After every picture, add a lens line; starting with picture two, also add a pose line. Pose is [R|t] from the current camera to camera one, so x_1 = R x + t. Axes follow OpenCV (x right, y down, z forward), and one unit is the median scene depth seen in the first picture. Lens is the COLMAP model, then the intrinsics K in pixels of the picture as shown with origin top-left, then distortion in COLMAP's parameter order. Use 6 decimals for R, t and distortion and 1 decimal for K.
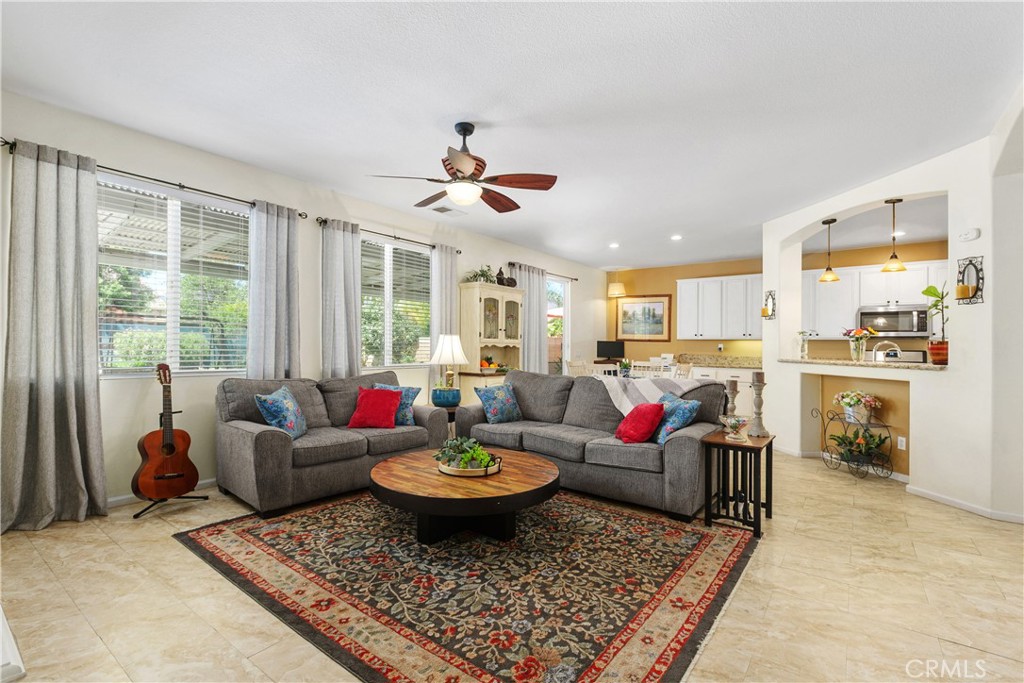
lens RADIAL K [[466.2, 0, 512.0], [0, 466.2, 341.5], [0, 0, 1]] dist [-0.001782, -0.000250]
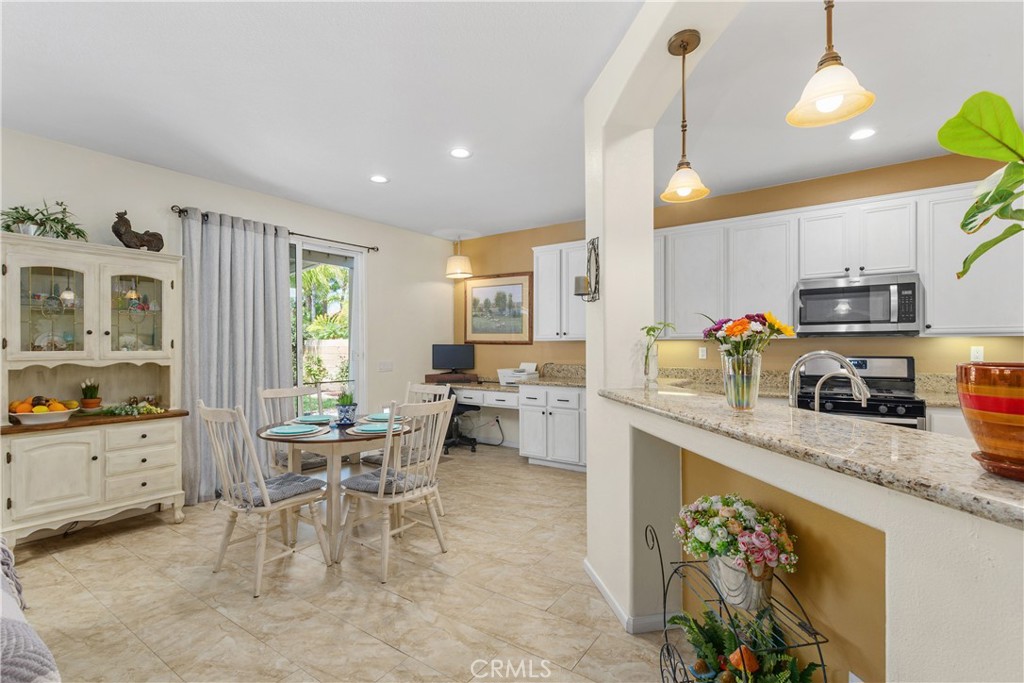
lens RADIAL K [[474.1, 0, 518.8], [0, 474.1, 340.4], [0, 0, 1]] dist [-0.002718, -0.000118]
pose [[0.998765, -0.018034, 0.046290, 0.380200], [0.017926, 0.999836, 0.002760, -0.009409], [-0.046332, -0.001926, 0.998924, 0.442779]]
